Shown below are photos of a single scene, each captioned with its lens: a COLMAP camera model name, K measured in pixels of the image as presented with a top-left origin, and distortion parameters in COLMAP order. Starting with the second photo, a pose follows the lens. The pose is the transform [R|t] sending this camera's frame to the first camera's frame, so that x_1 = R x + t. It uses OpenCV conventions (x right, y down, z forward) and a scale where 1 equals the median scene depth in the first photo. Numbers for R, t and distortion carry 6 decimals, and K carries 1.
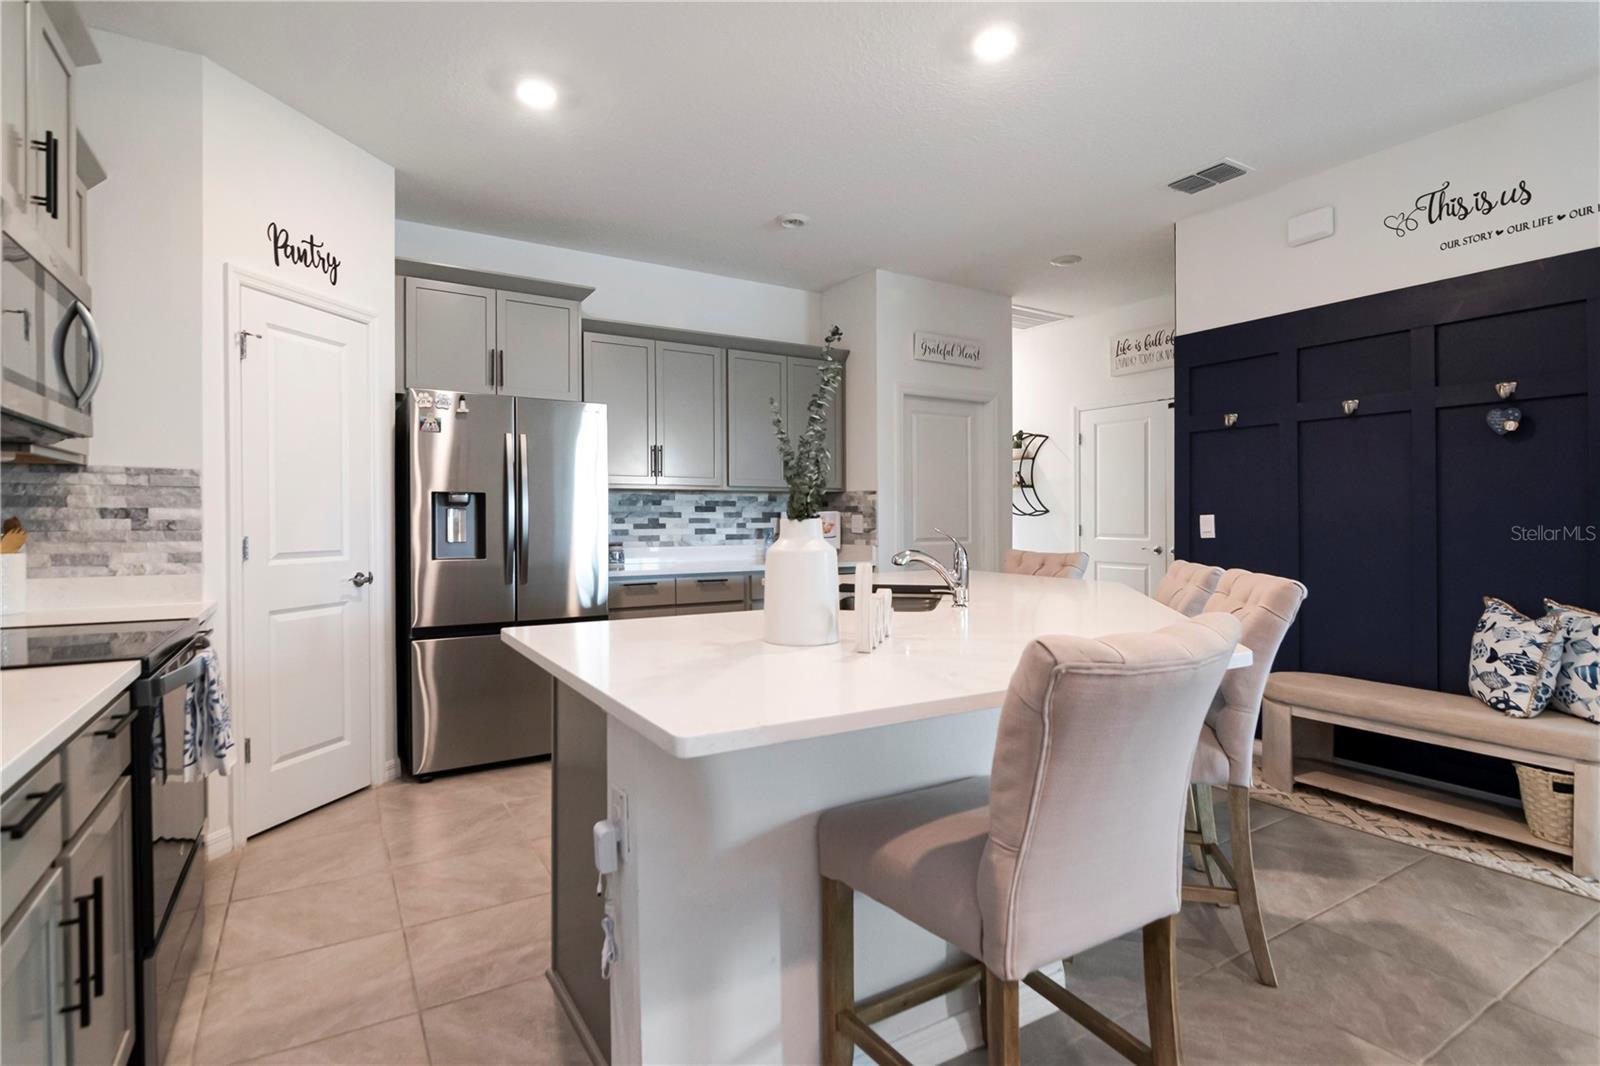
lens RADIAL K [[780.2, 0, 786.5], [0, 780.2, 519.8], [0, 0, 1]] dist [-0.014994, -0.000667]
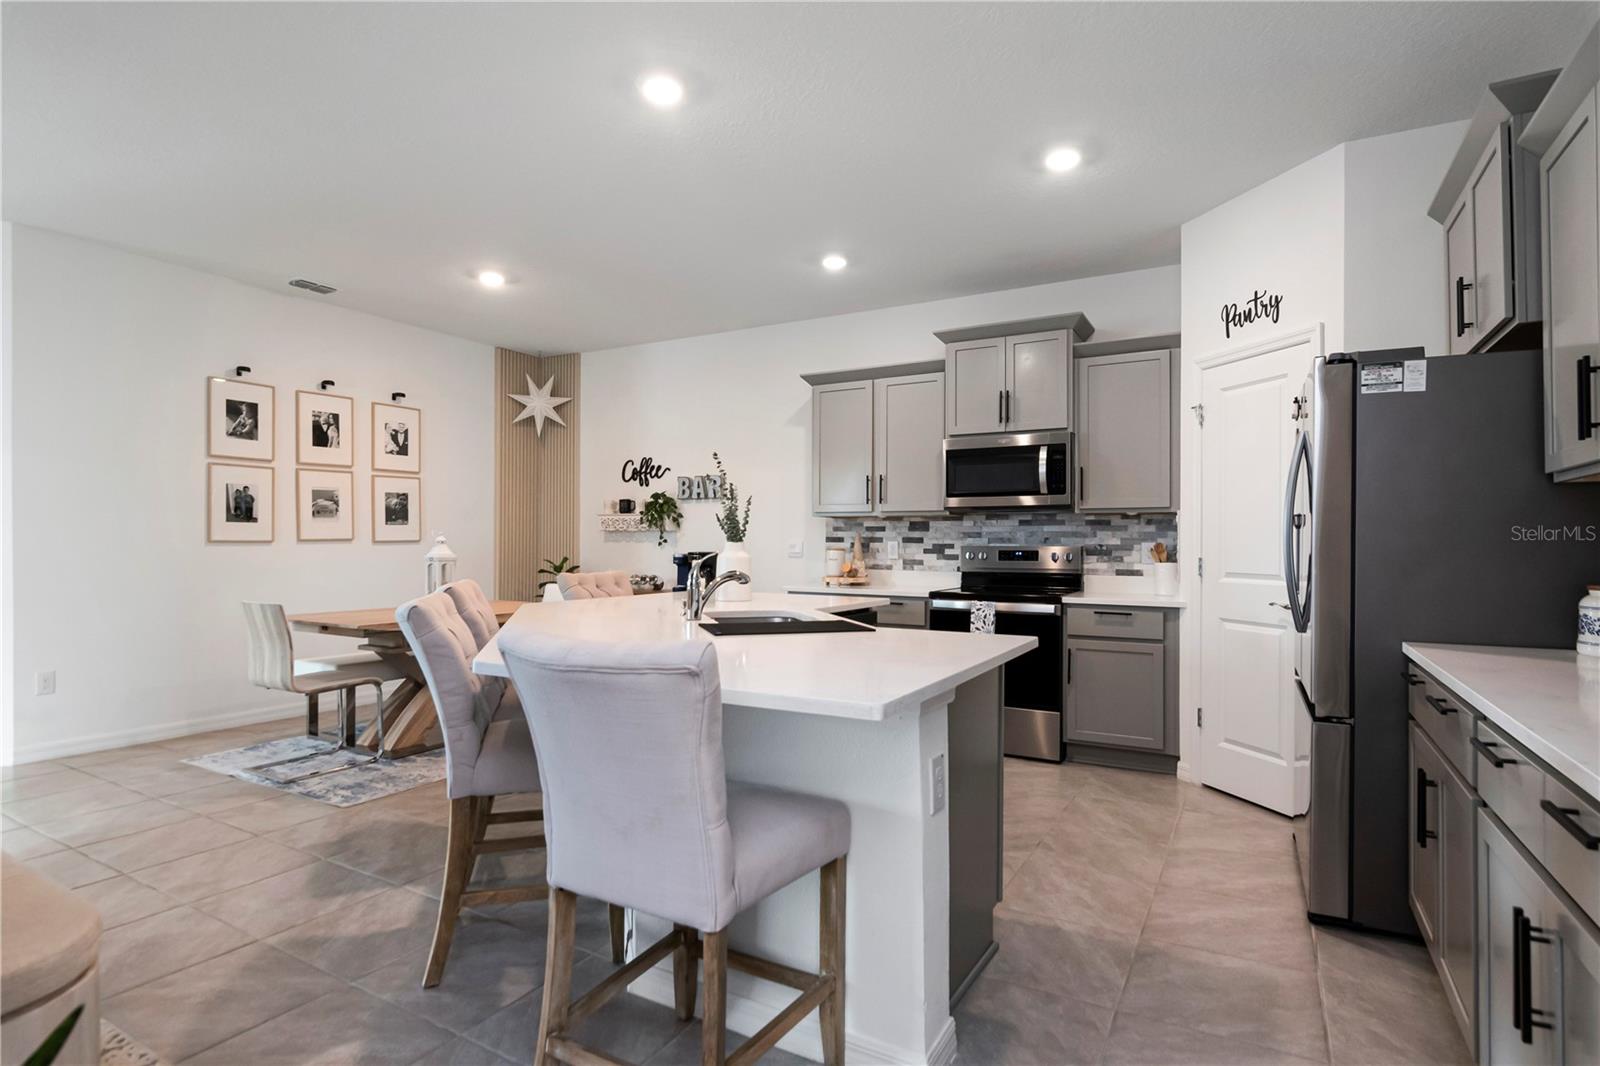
lens RADIAL K [[801.6, 0, 789.7], [0, 801.6, 541.4], [0, 0, 1]] dist [-0.000613, -0.015991]
pose [[-0.874812, -0.004287, -0.484444, 0.533198], [-0.005595, 0.999984, 0.001256, -0.003572], [0.484431, 0.003809, -0.874821, 1.678410]]
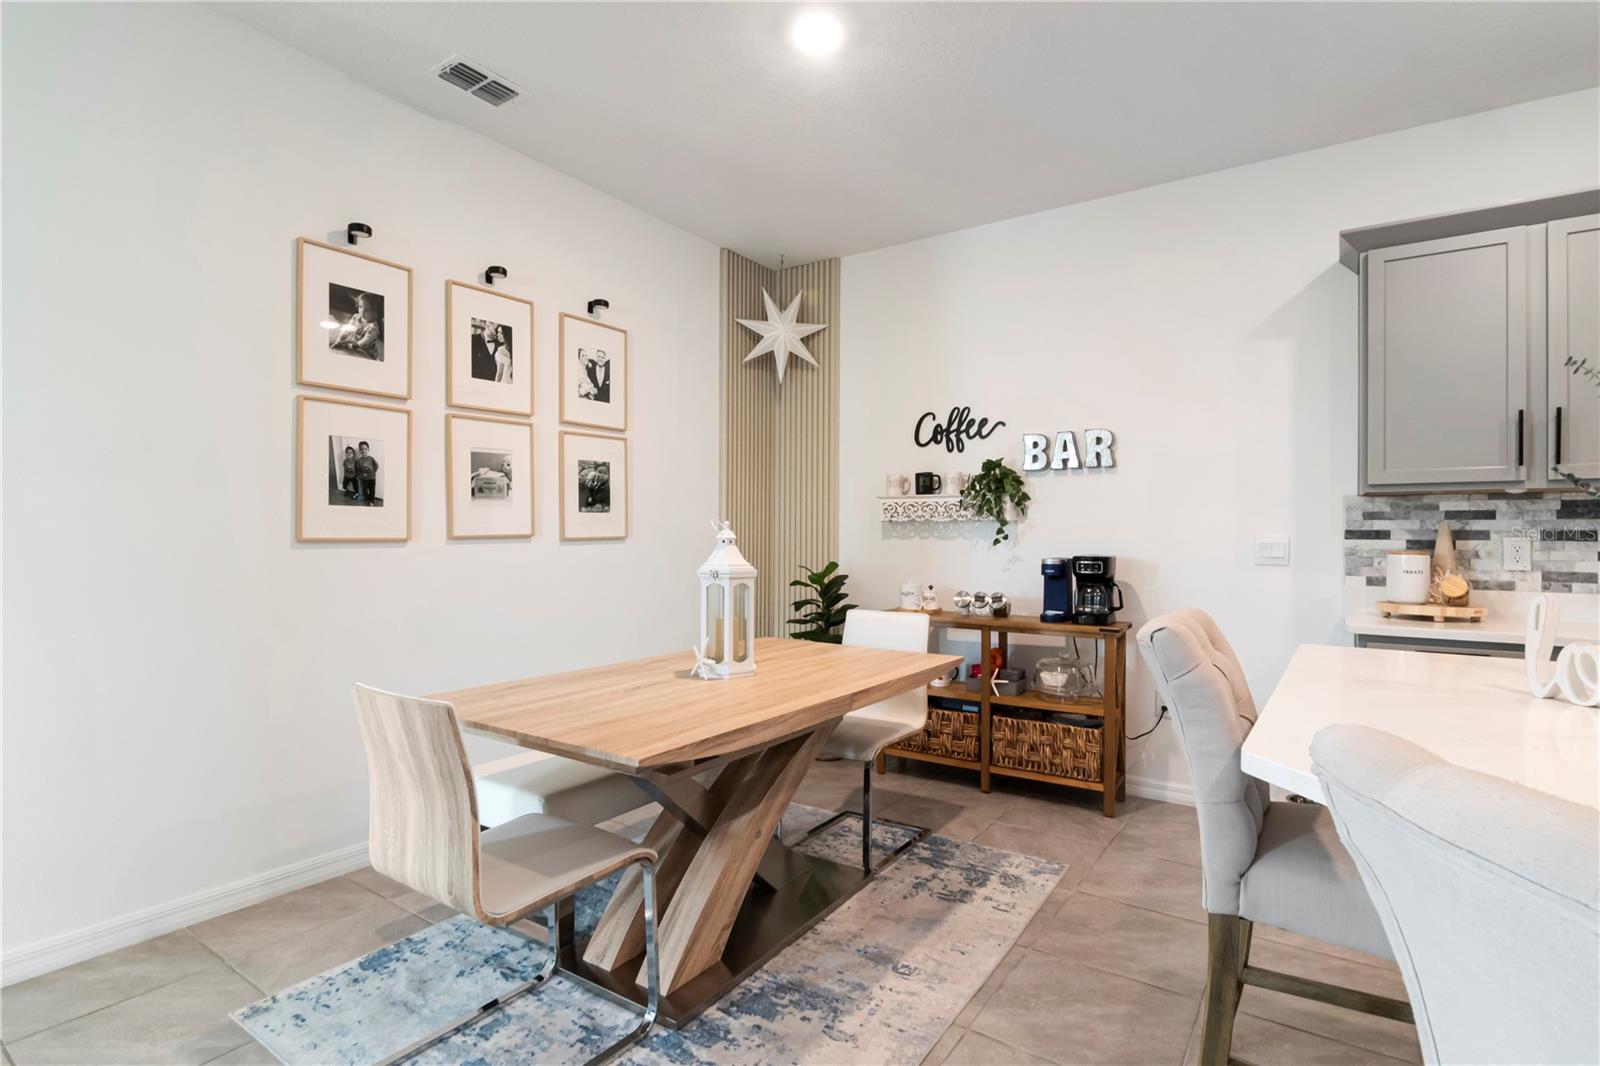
lens RADIAL K [[778.9, 0, 803.7], [0, 778.9, 533.3], [0, 0, 1]] dist [-0.004306, -0.006432]
pose [[-0.911457, -0.004077, -0.411375, 0.620848], [-0.003593, 0.999992, -0.001949, -0.003338], [0.411379, -0.000298, -0.911464, 0.735612]]
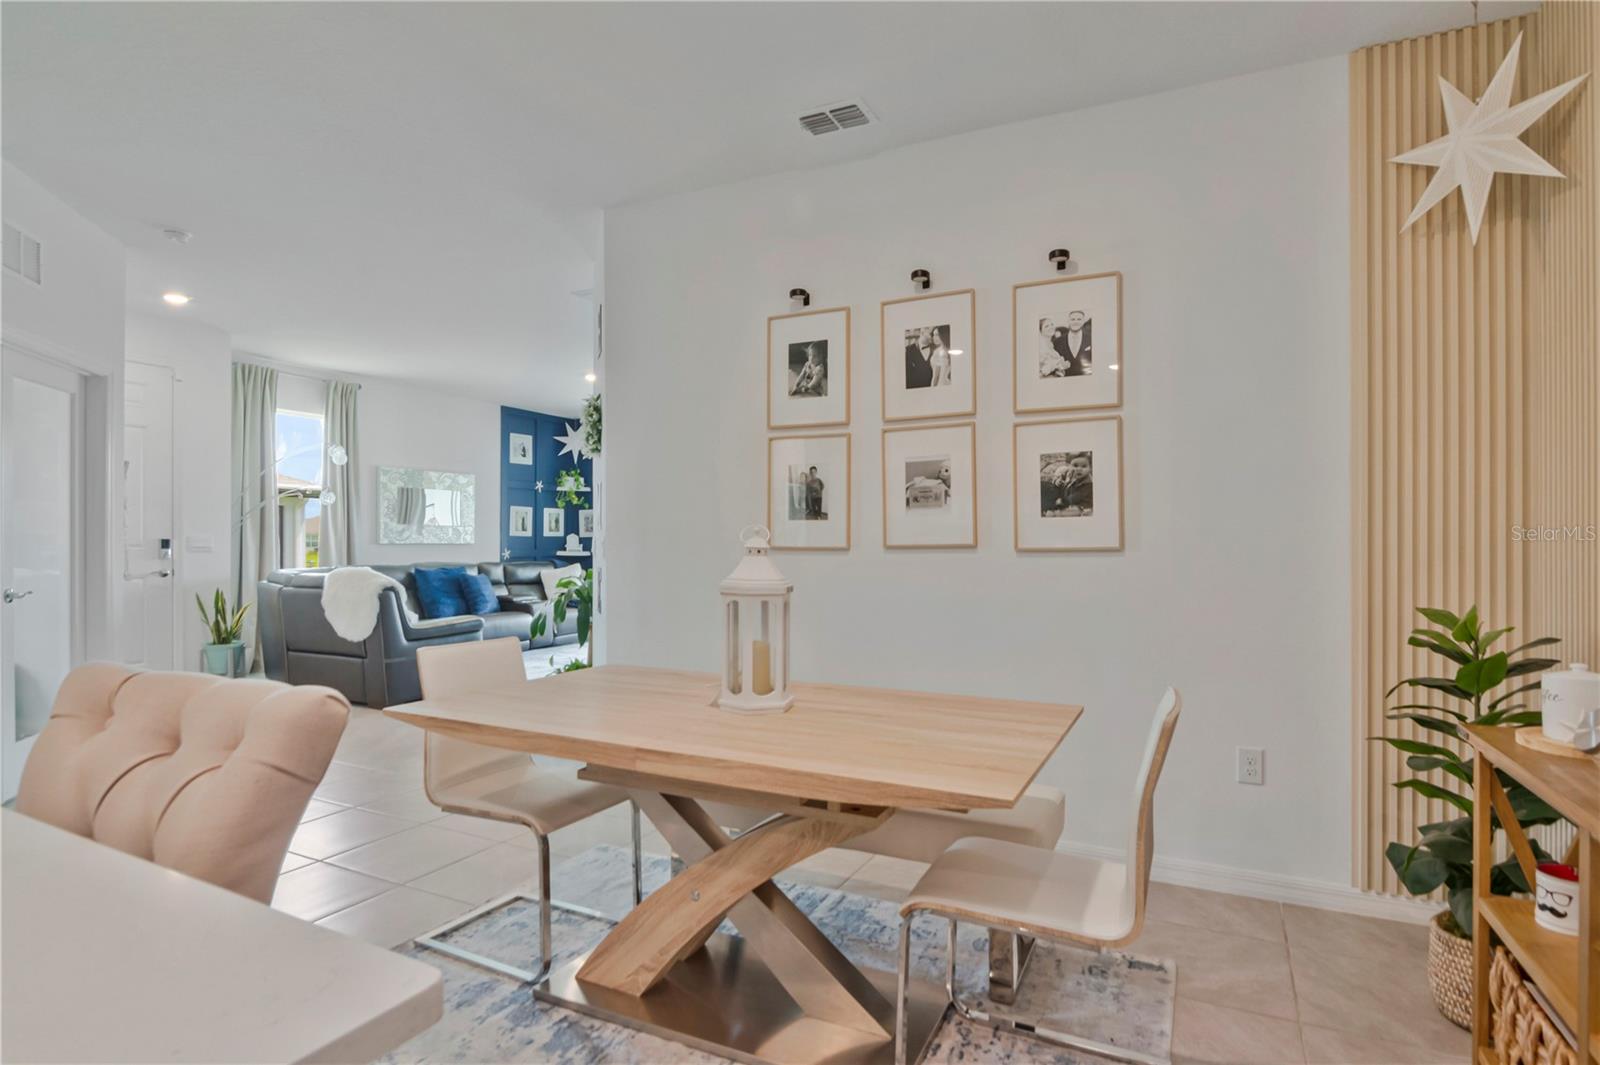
lens RADIAL K [[841.0, 0, 818.1], [0, 841.0, 532.4], [0, 0, 1]] dist [0.004744, -0.012250]
pose [[-0.541652, 0.005511, 0.840585, -0.252535], [-0.002497, 0.999964, -0.008165, -0.008052], [-0.840599, -0.006521, -0.541619, 0.341159]]
